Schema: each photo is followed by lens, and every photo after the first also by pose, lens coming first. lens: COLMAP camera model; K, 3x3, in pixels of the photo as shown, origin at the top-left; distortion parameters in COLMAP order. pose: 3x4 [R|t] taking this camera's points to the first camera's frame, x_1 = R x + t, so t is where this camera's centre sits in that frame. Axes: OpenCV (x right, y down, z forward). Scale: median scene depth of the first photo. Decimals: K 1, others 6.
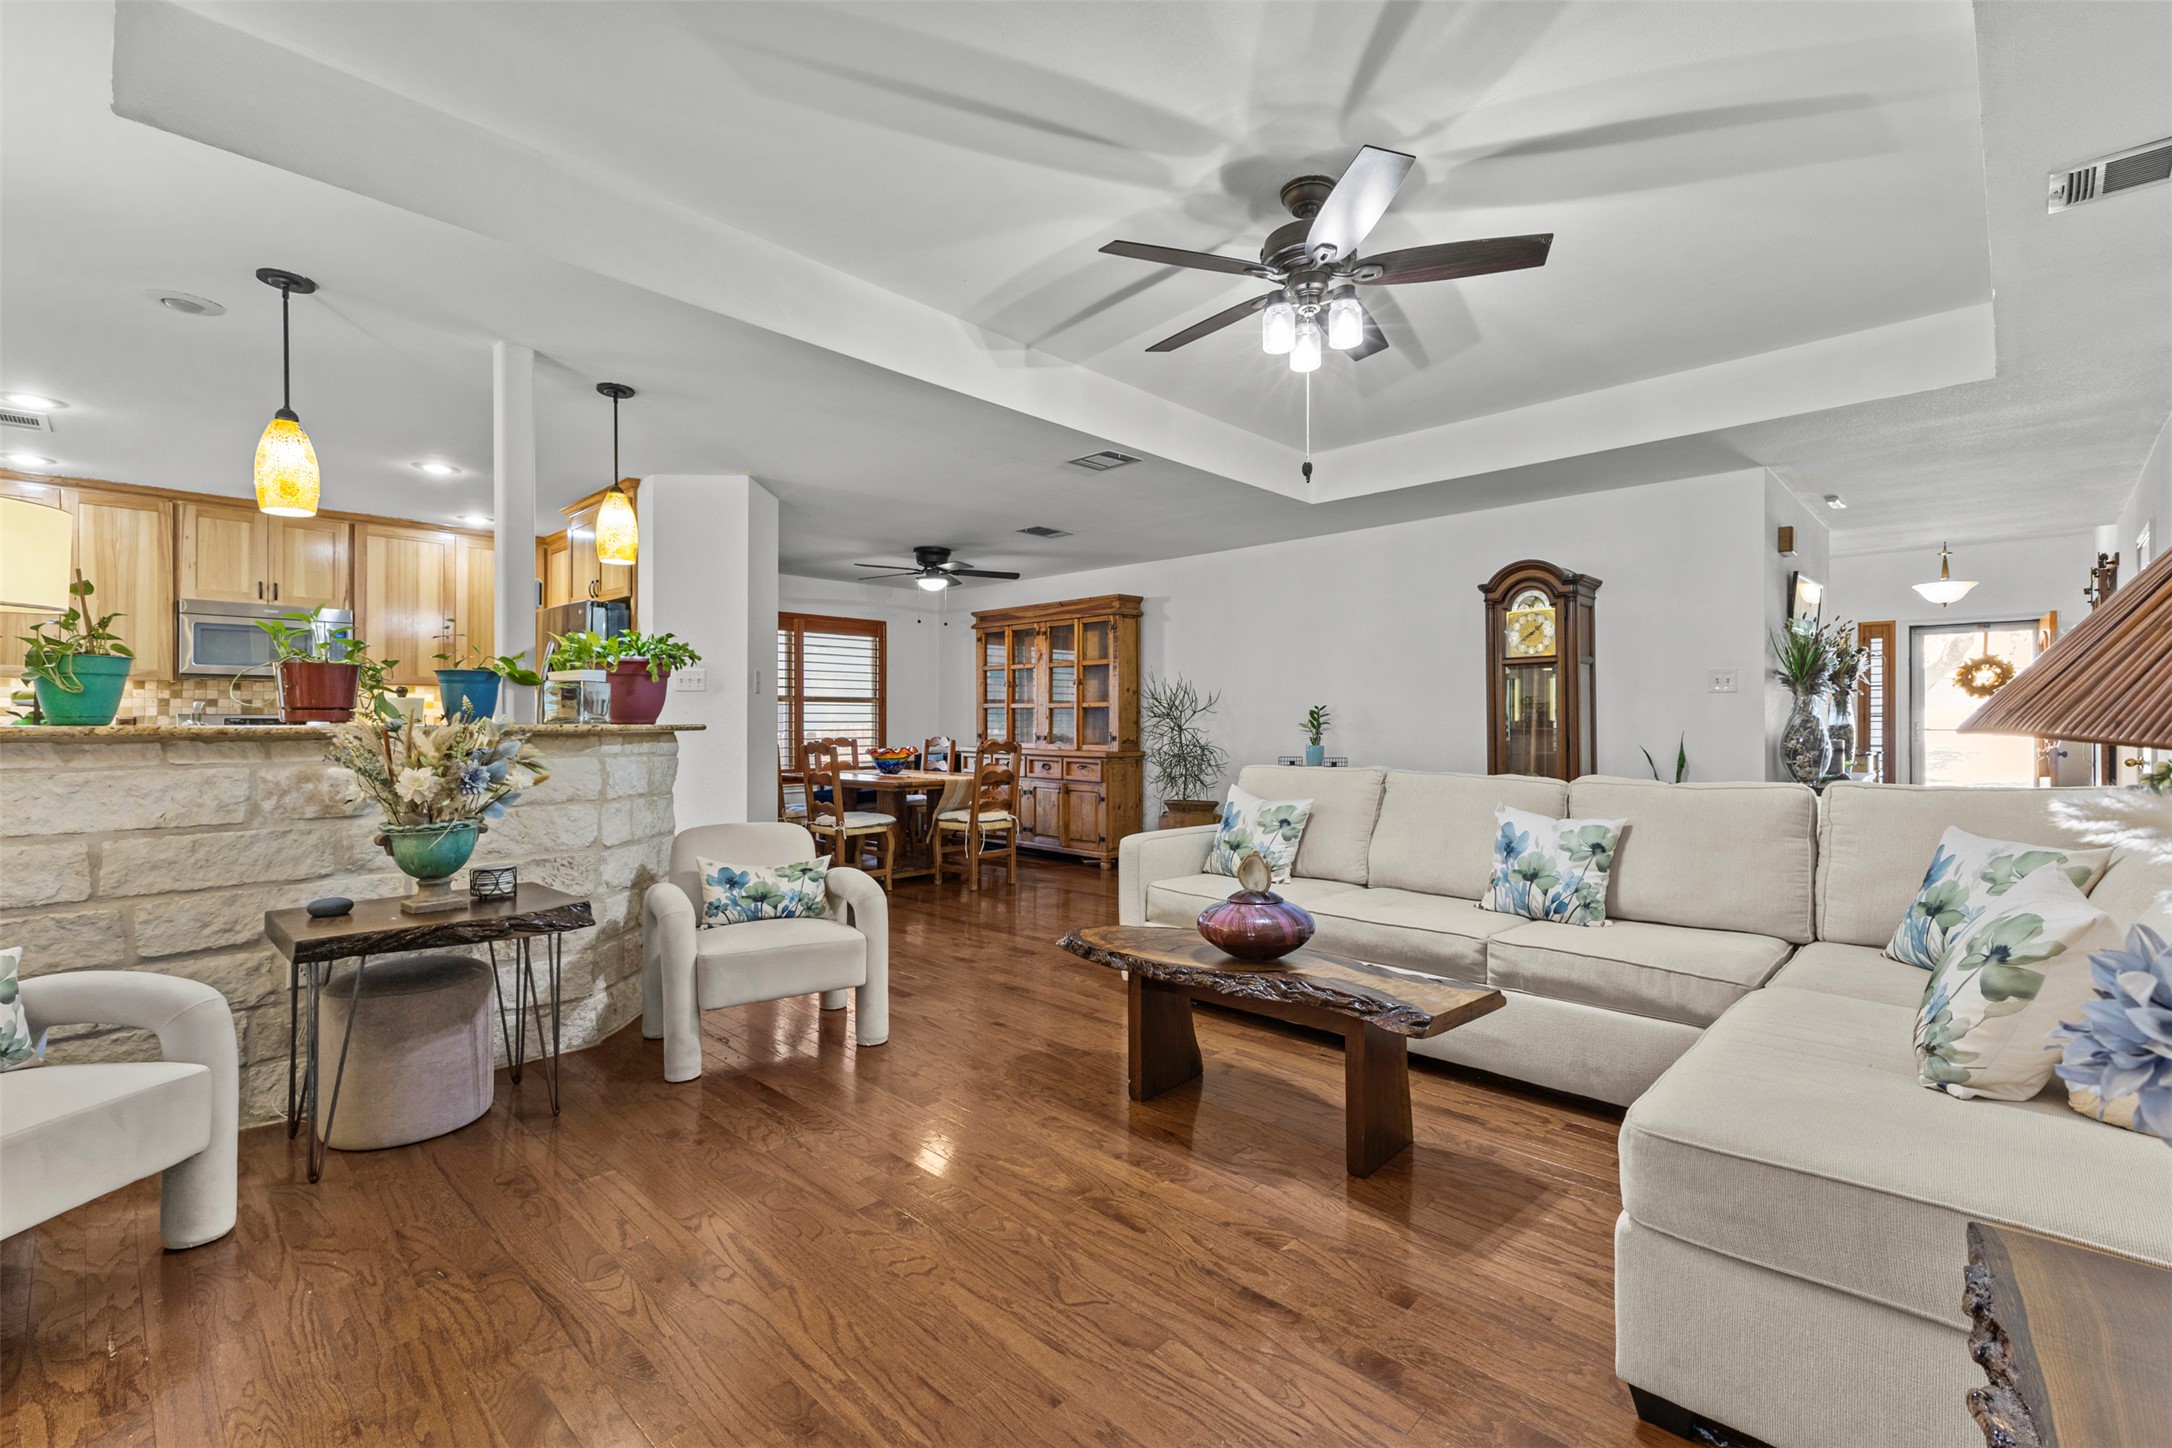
lens RADIAL K [[958.4, 0, 1086.0], [0, 958.4, 724.0], [0, 0, 1]] dist [0.070485, -0.000007]
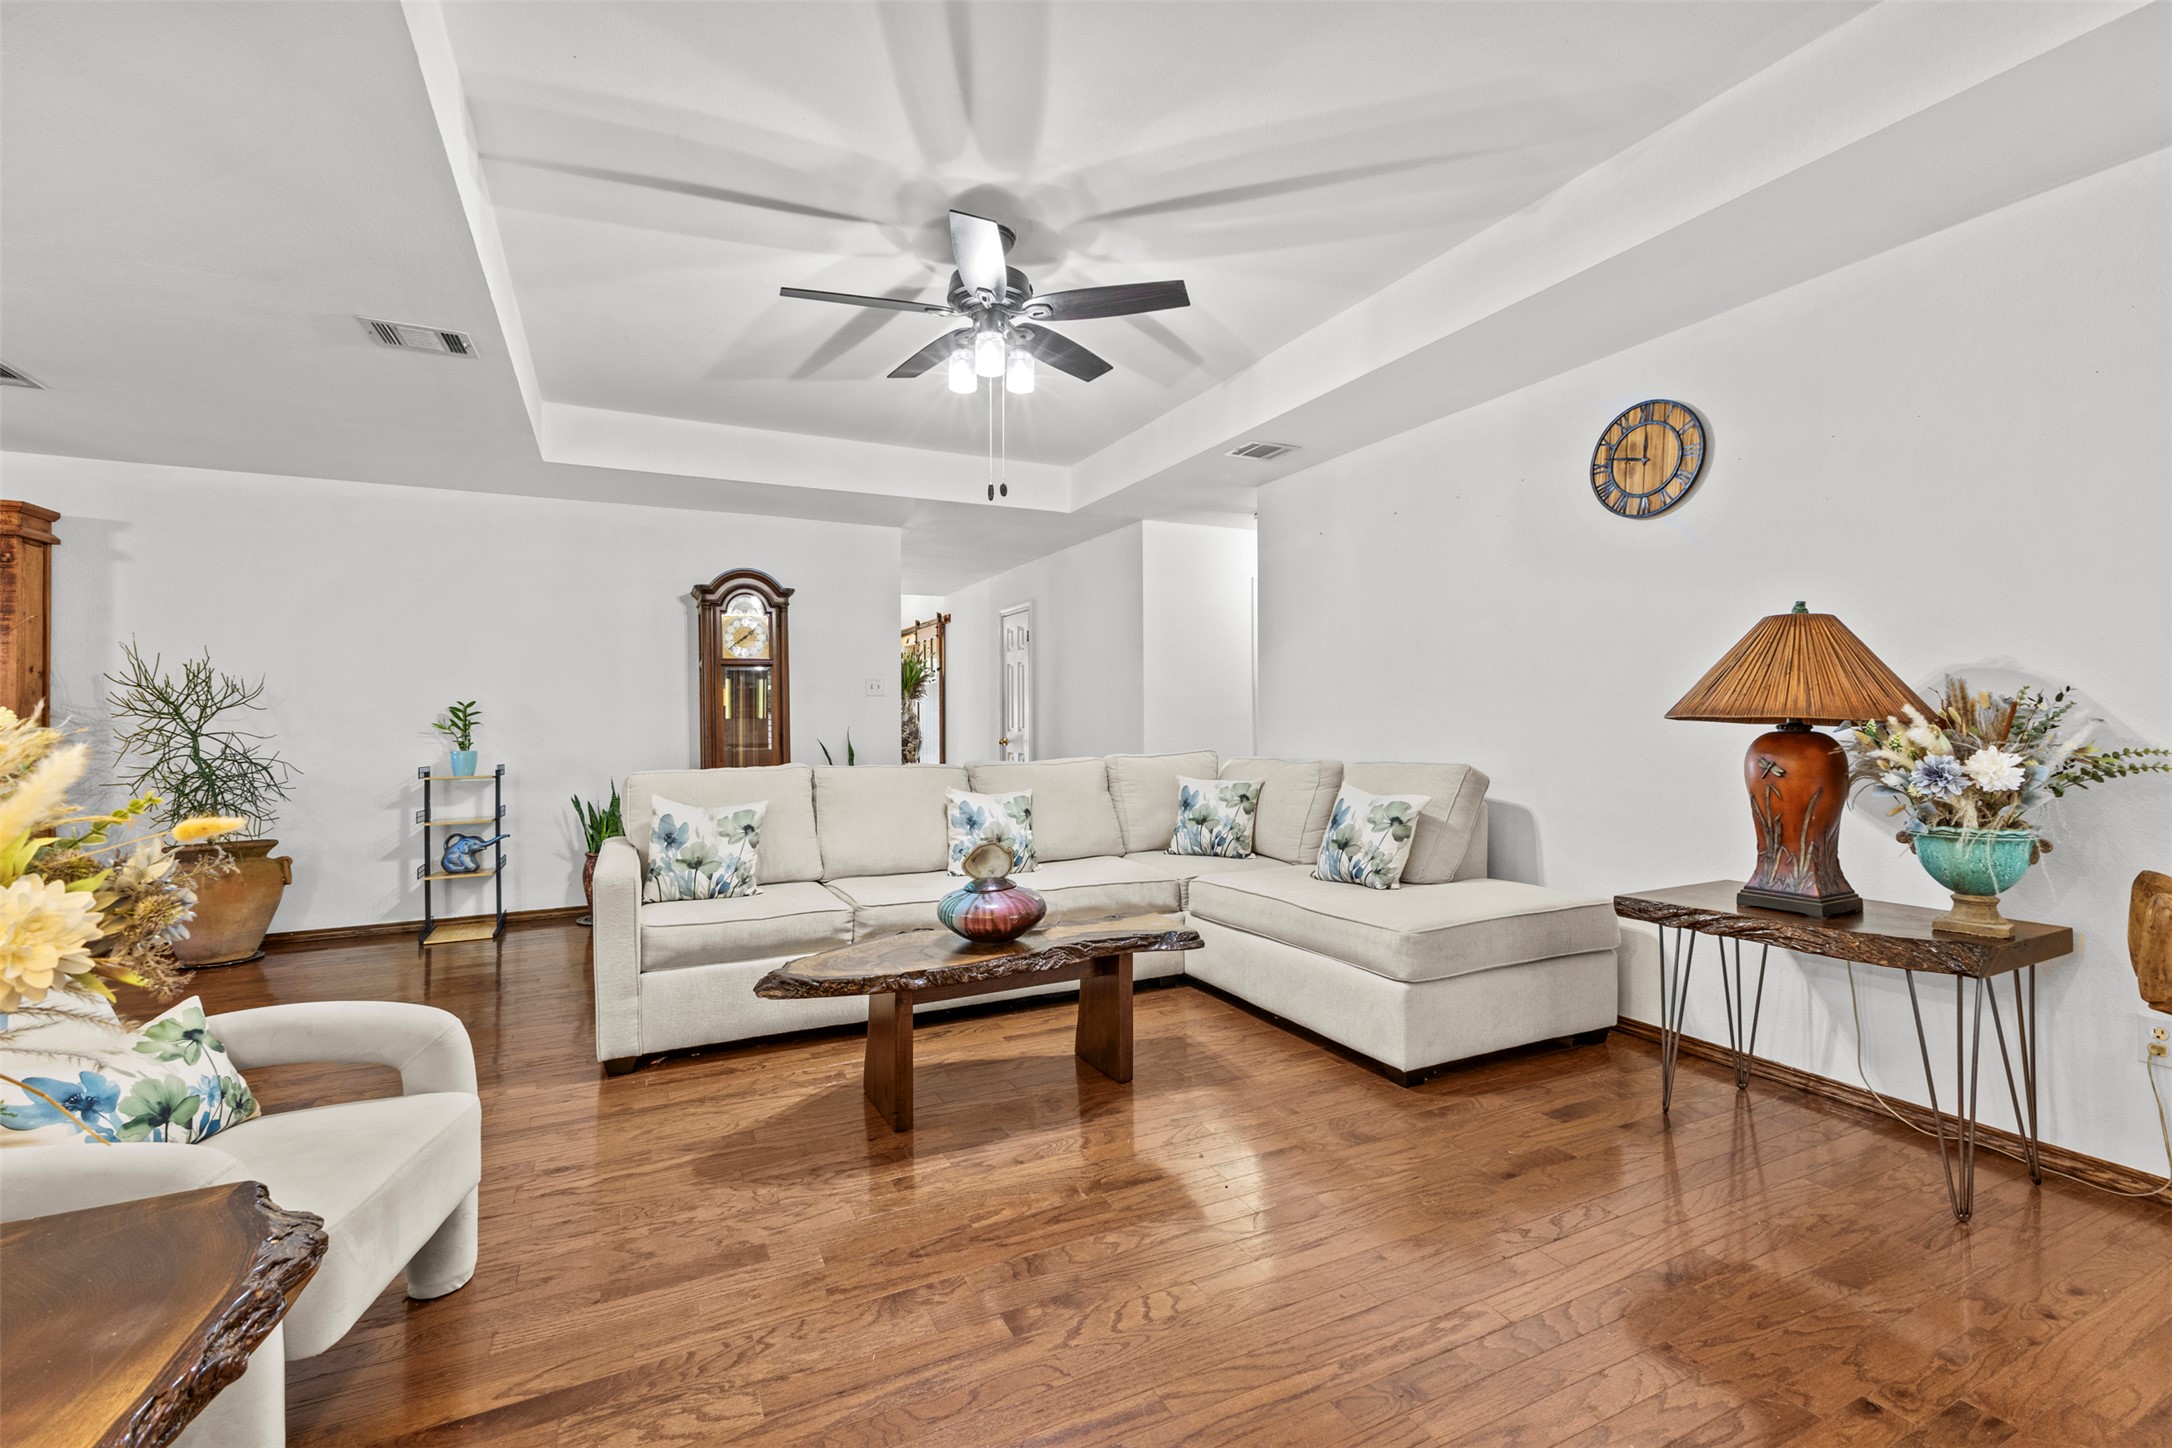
lens RADIAL K [[931.8, 0, 1086.0], [0, 931.8, 724.0], [0, 0, 1]] dist [0.015851, -0.000070]
pose [[0.343211, -0.010062, 0.939204, -0.437225], [0.009405, 0.999929, 0.007276, -0.000757], [-0.939211, 0.006336, 0.343282, 0.324340]]
